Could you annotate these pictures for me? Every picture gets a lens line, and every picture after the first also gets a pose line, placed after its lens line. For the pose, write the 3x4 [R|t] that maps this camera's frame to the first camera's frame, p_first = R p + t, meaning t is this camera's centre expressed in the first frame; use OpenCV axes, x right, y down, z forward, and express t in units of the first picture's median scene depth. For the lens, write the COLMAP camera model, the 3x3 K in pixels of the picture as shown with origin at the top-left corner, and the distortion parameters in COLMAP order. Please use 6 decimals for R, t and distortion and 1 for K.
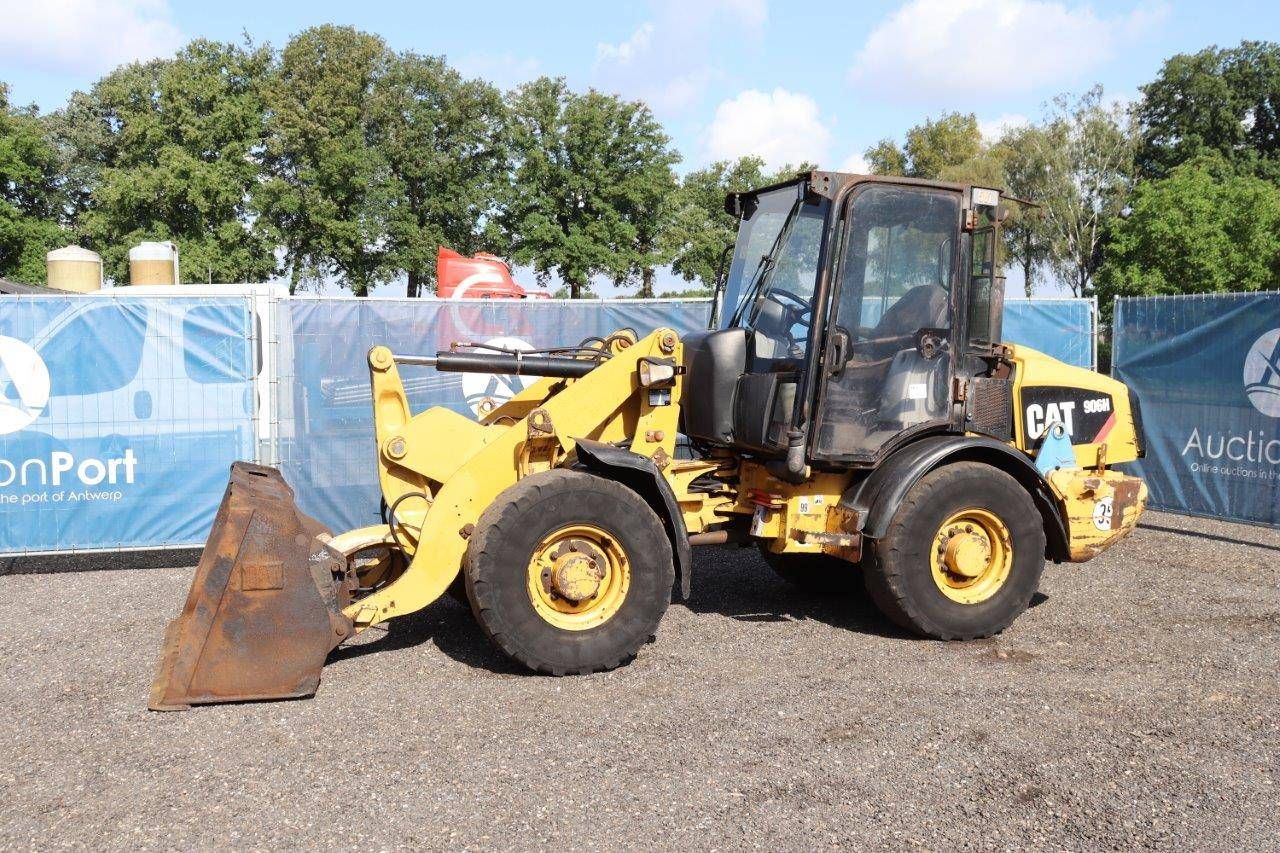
lens RADIAL K [[1178.8, 0, 641.4], [0, 1178.8, 421.8], [0, 0, 1]] dist [-0.150678, 0.196713]
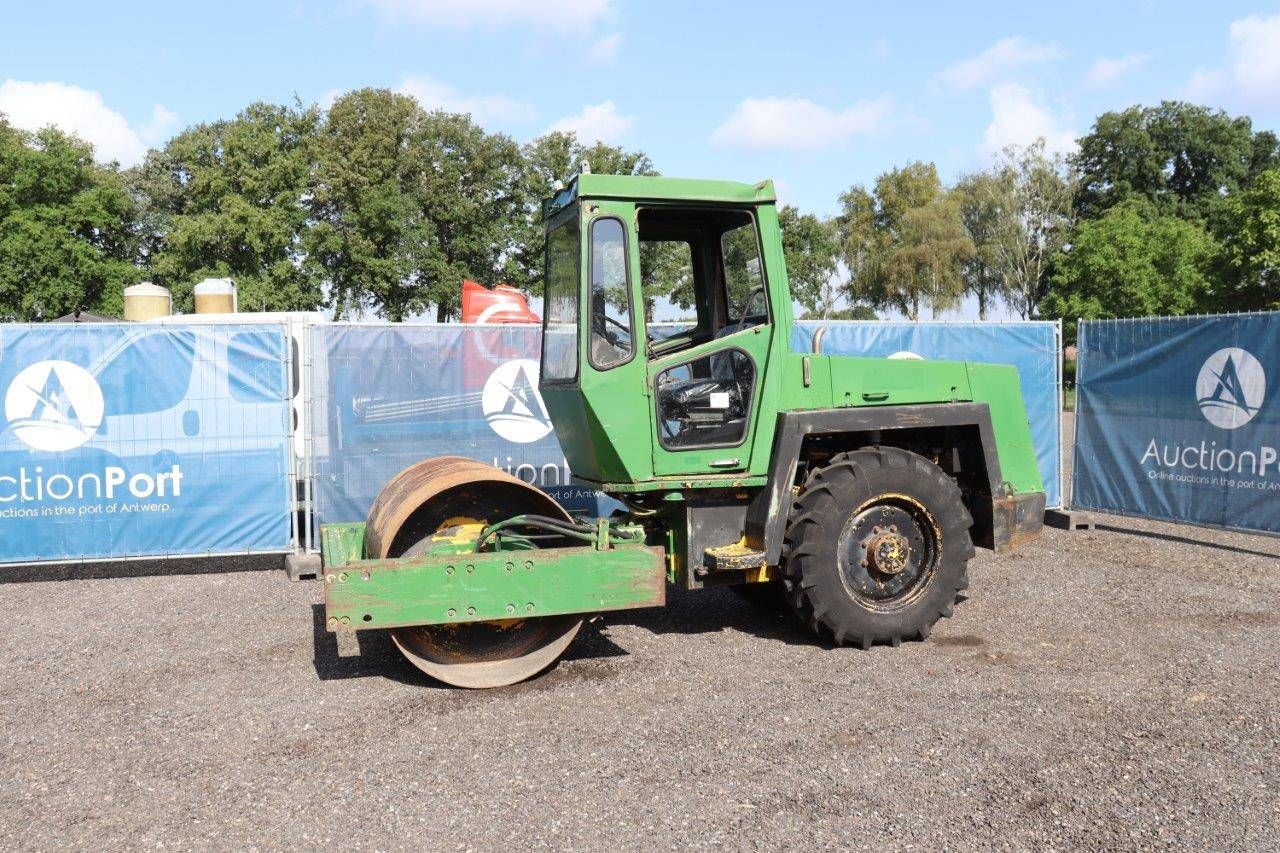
lens RADIAL K [[1178.8, 0, 641.4], [0, 1178.8, 421.8], [0, 0, 1]] dist [-0.150678, 0.196713]
pose [[0.999924, -0.005155, -0.011173, 0.010058], [0.004968, 0.999849, -0.016641, 0.006594], [0.011257, 0.016585, 0.999799, -0.137069]]
